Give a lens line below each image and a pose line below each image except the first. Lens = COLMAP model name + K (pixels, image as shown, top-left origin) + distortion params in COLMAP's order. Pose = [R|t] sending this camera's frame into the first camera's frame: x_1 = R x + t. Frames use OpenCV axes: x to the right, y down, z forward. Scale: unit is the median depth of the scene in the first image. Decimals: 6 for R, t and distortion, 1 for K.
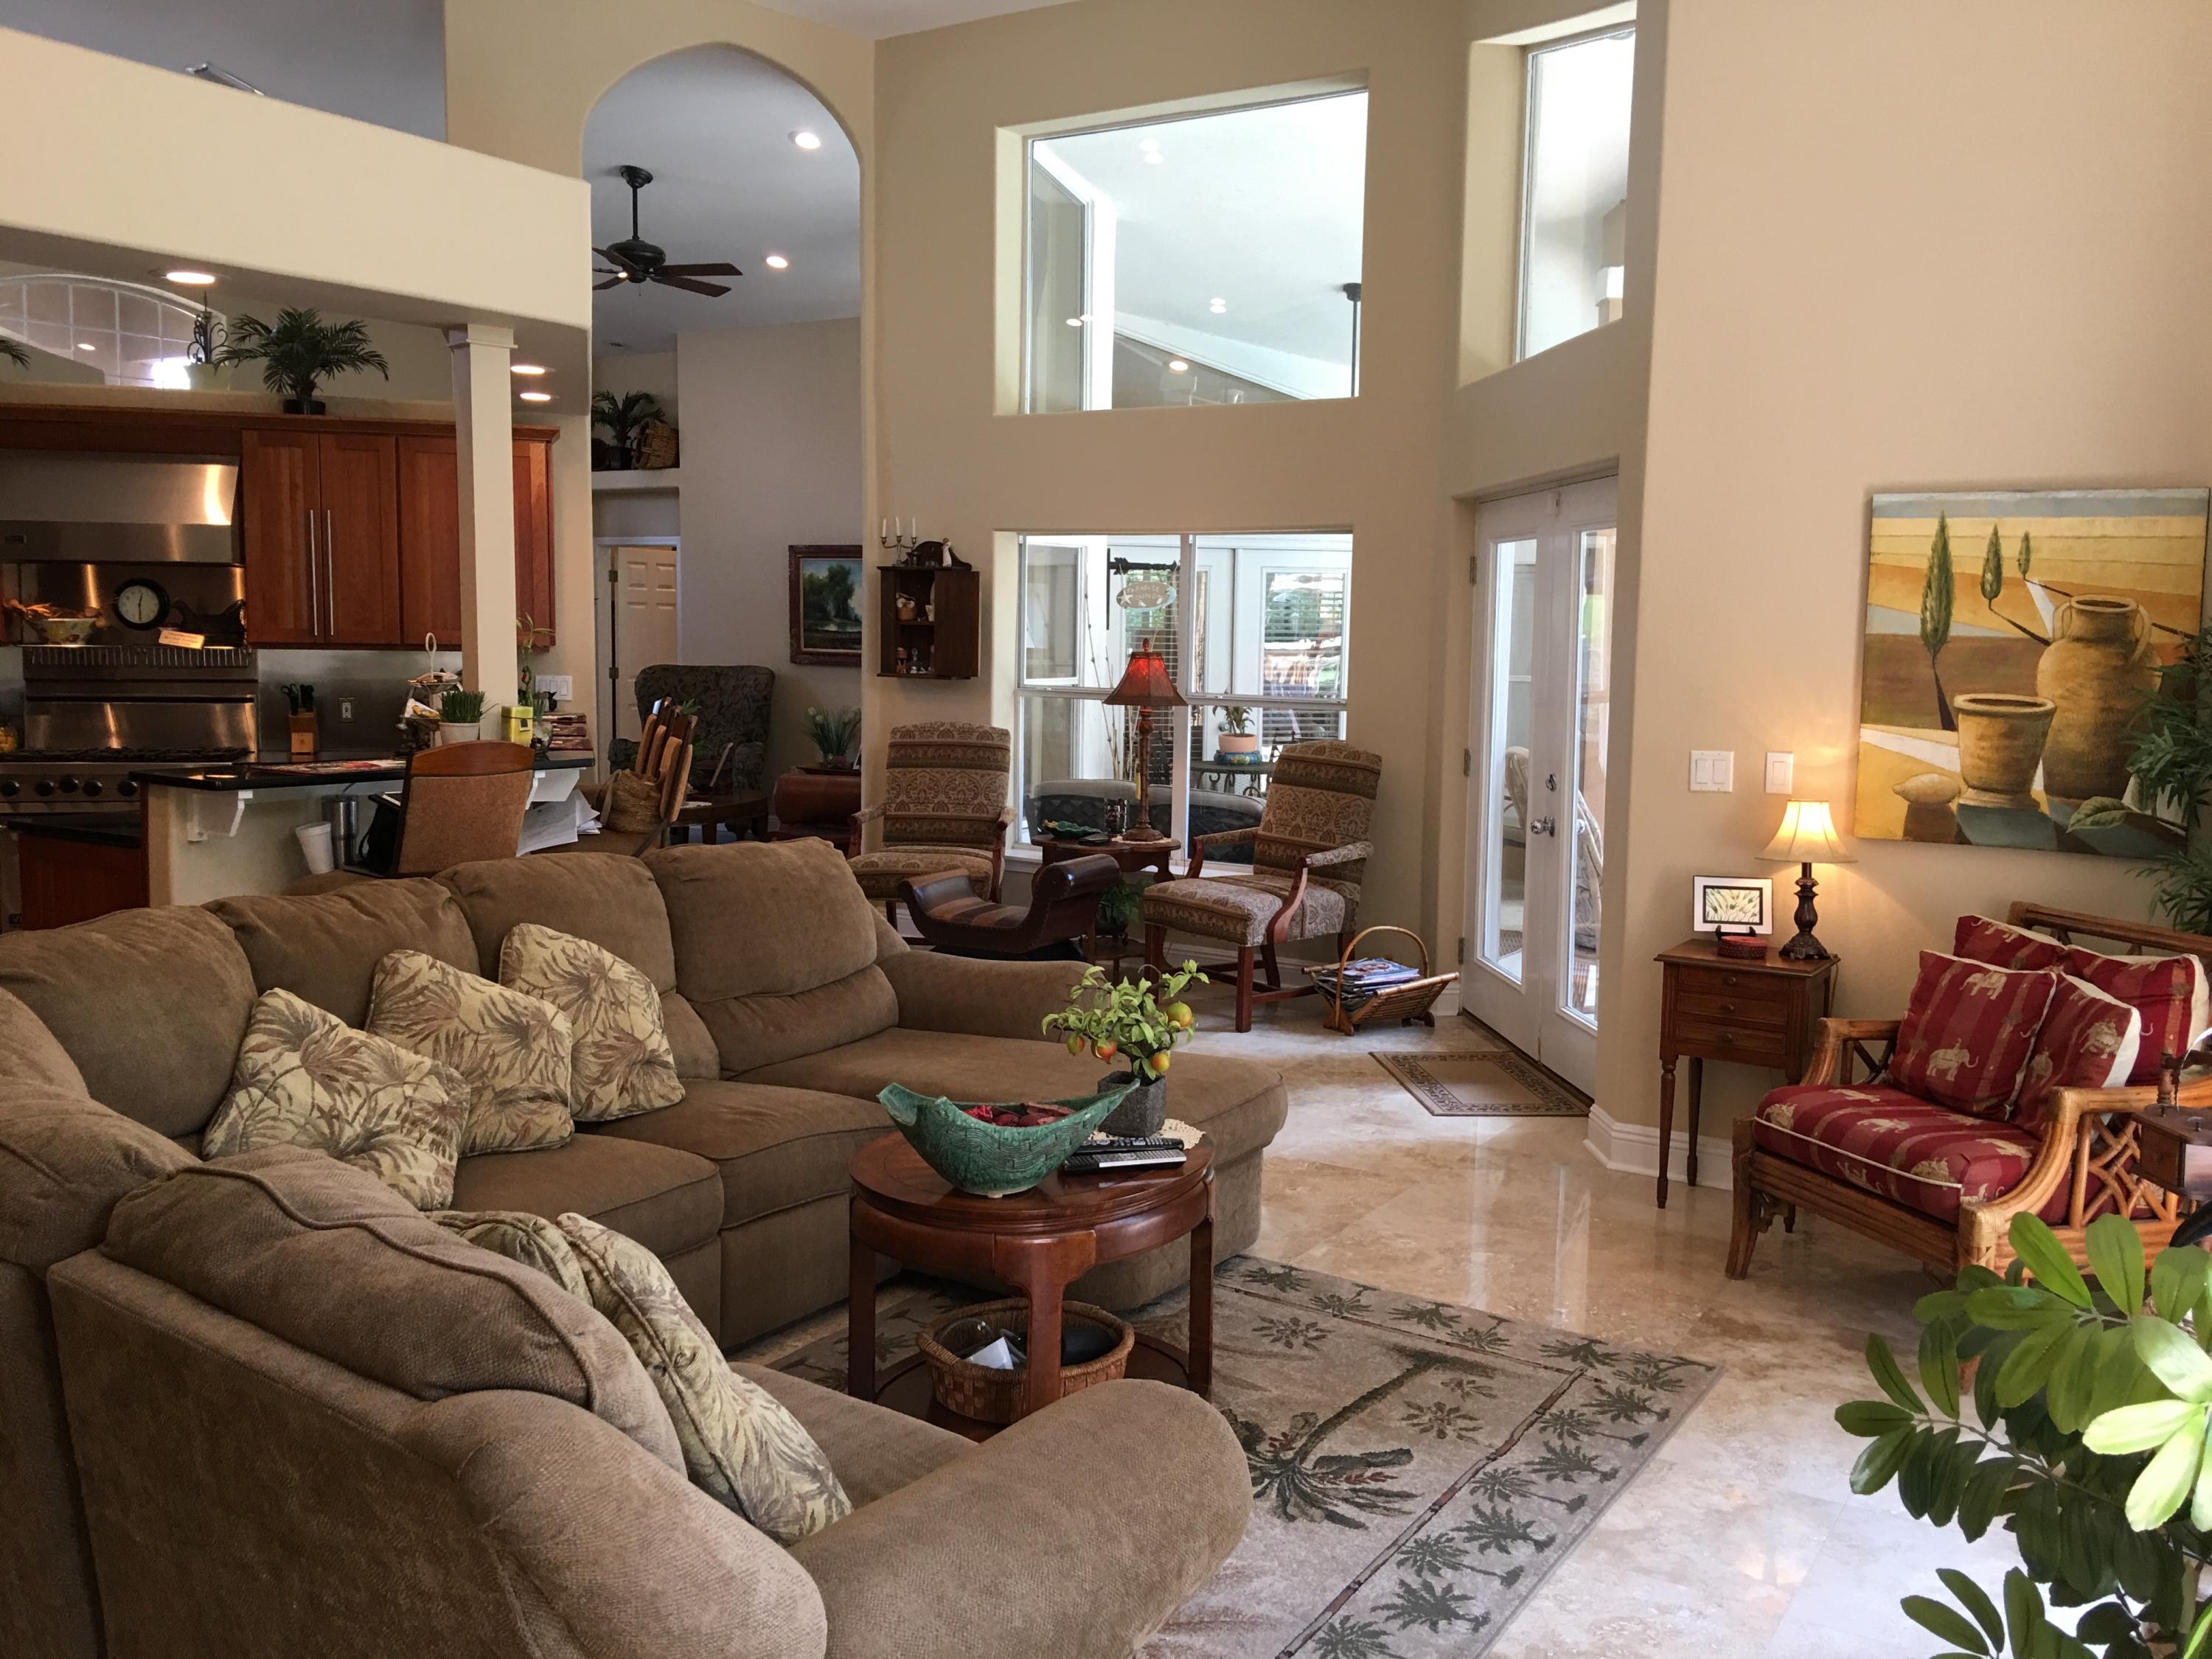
lens RADIAL K [[1886.5, 0, 1113.5], [0, 1886.5, 821.3], [0, 0, 1]] dist [0.081022, -0.122108]
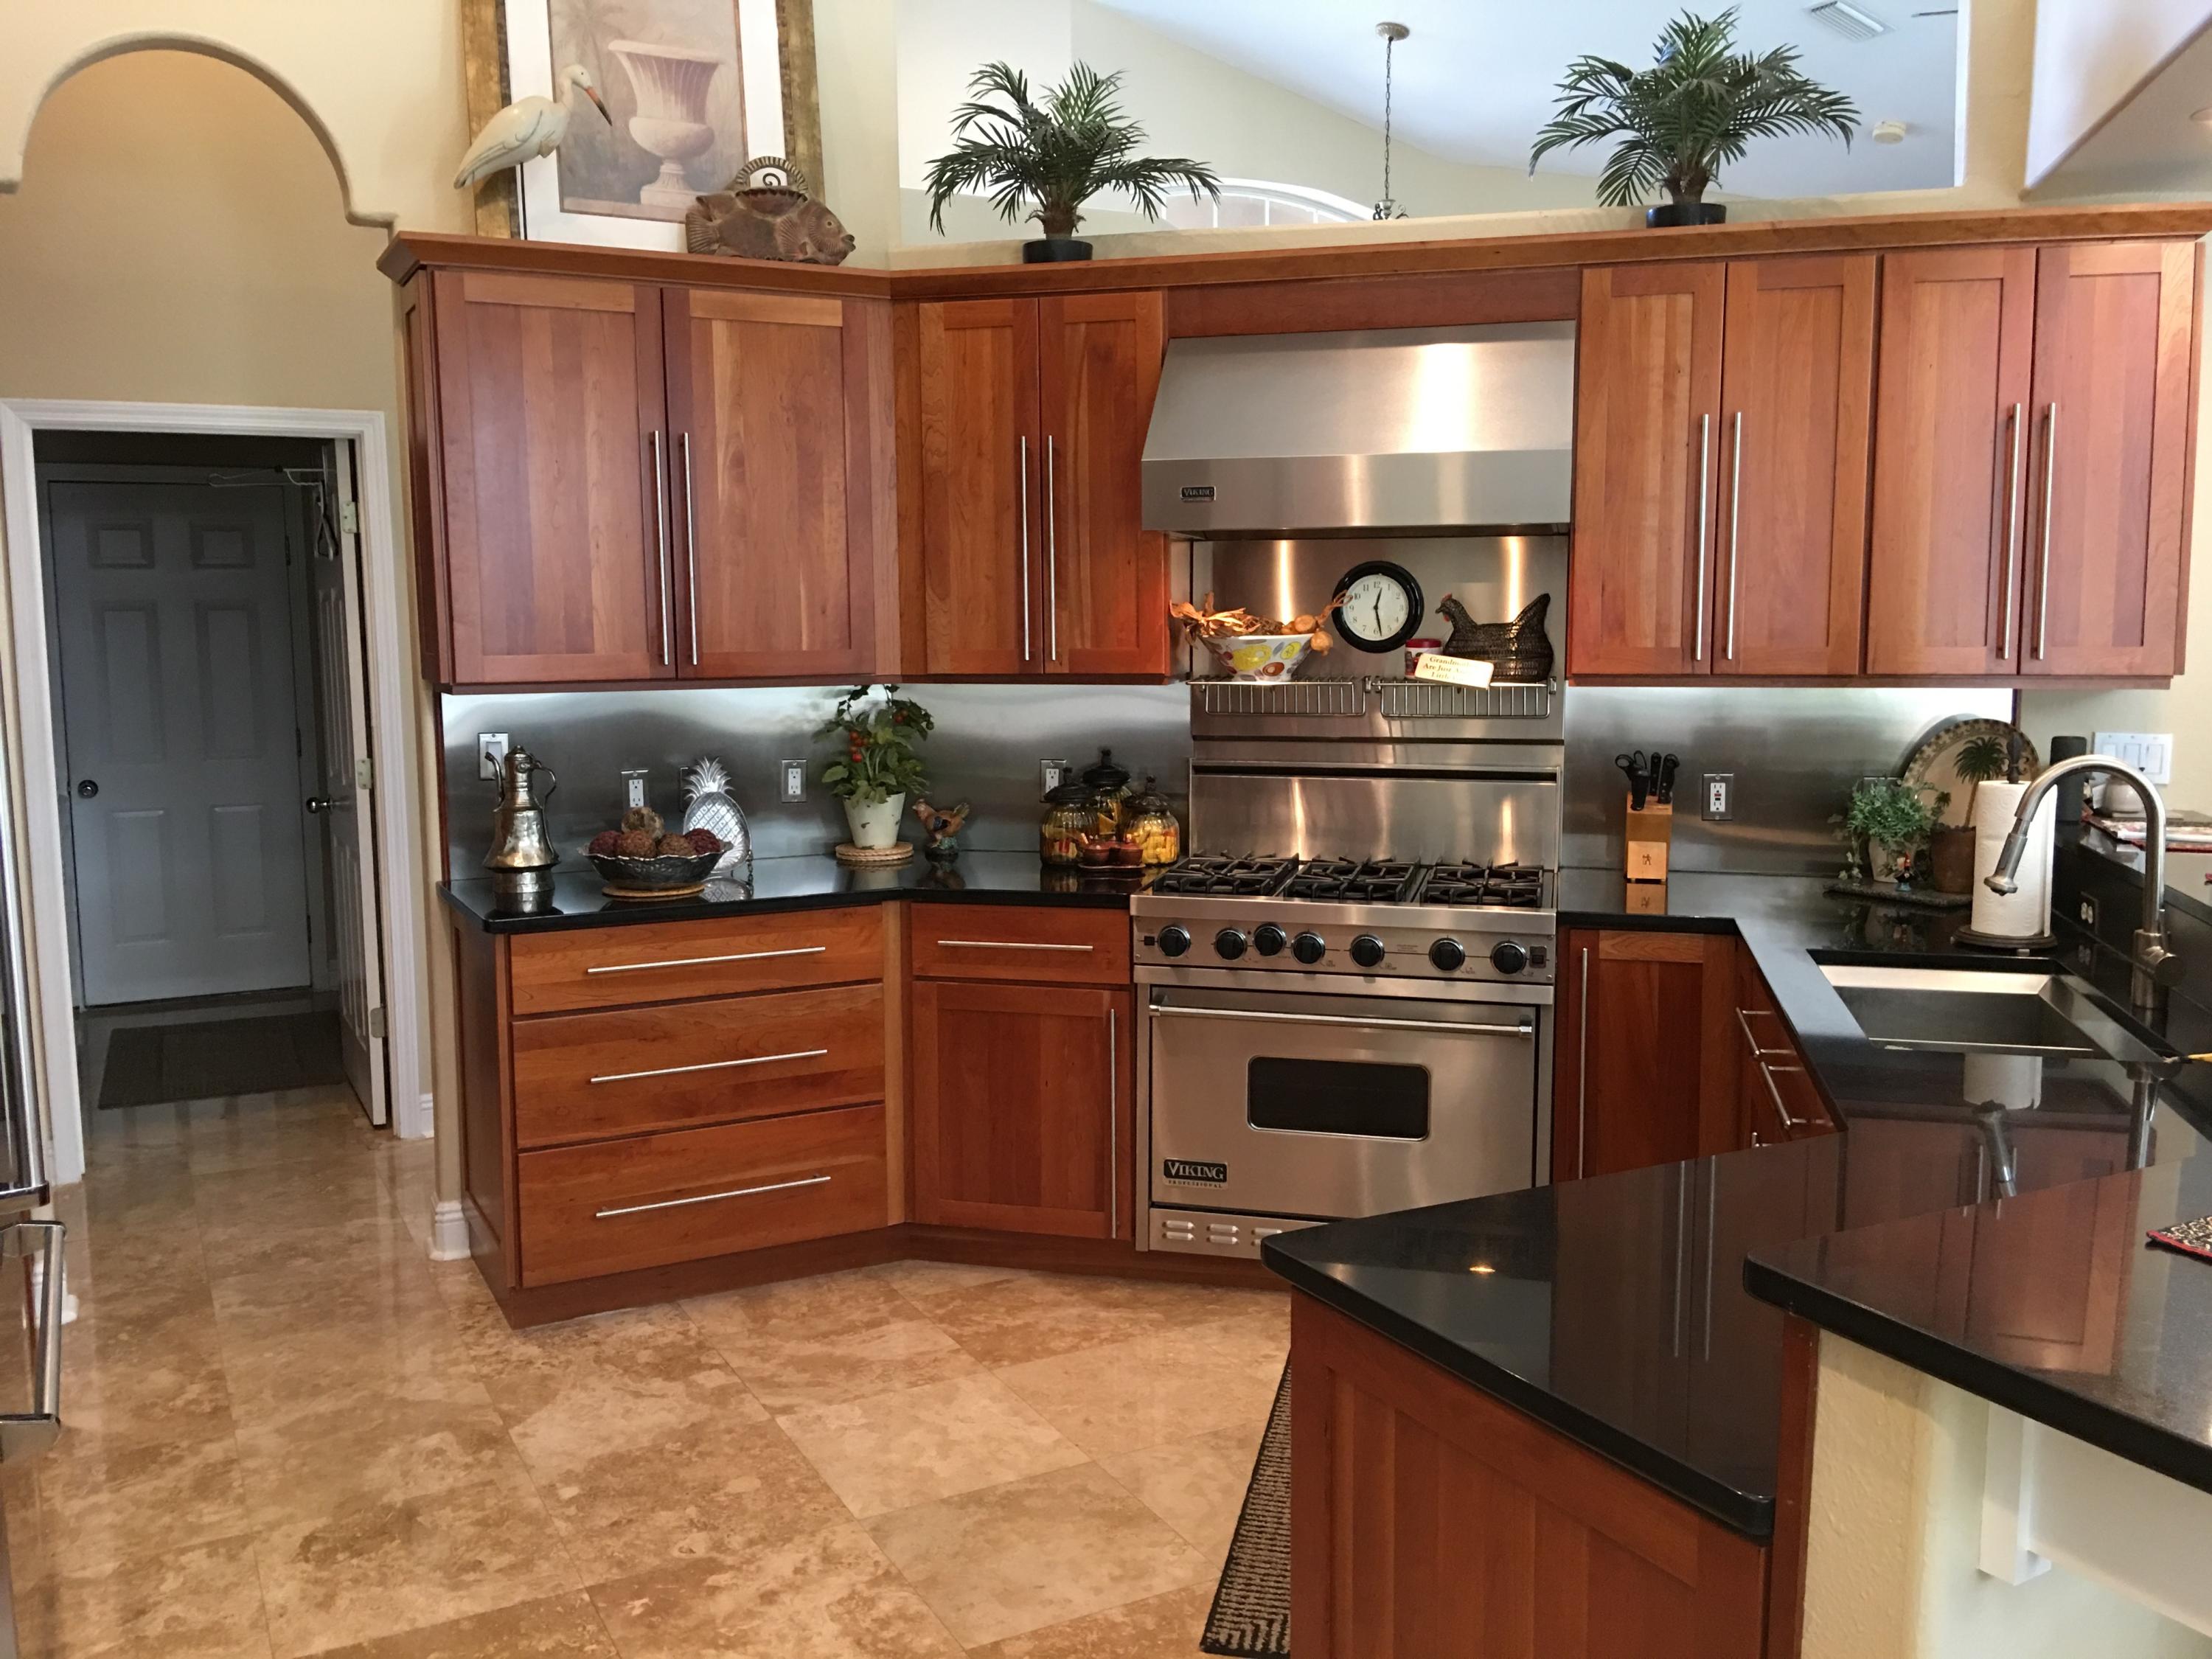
lens RADIAL K [[1886.5, 0, 1107.1], [0, 1886.5, 834.0], [0, 0, 1]] dist [0.081022, -0.122108]
pose [[0.870364, 0.041388, -0.490666, -0.298424], [-0.034259, 0.999136, 0.023508, -0.056274], [0.491215, -0.003650, 0.871030, 0.466989]]
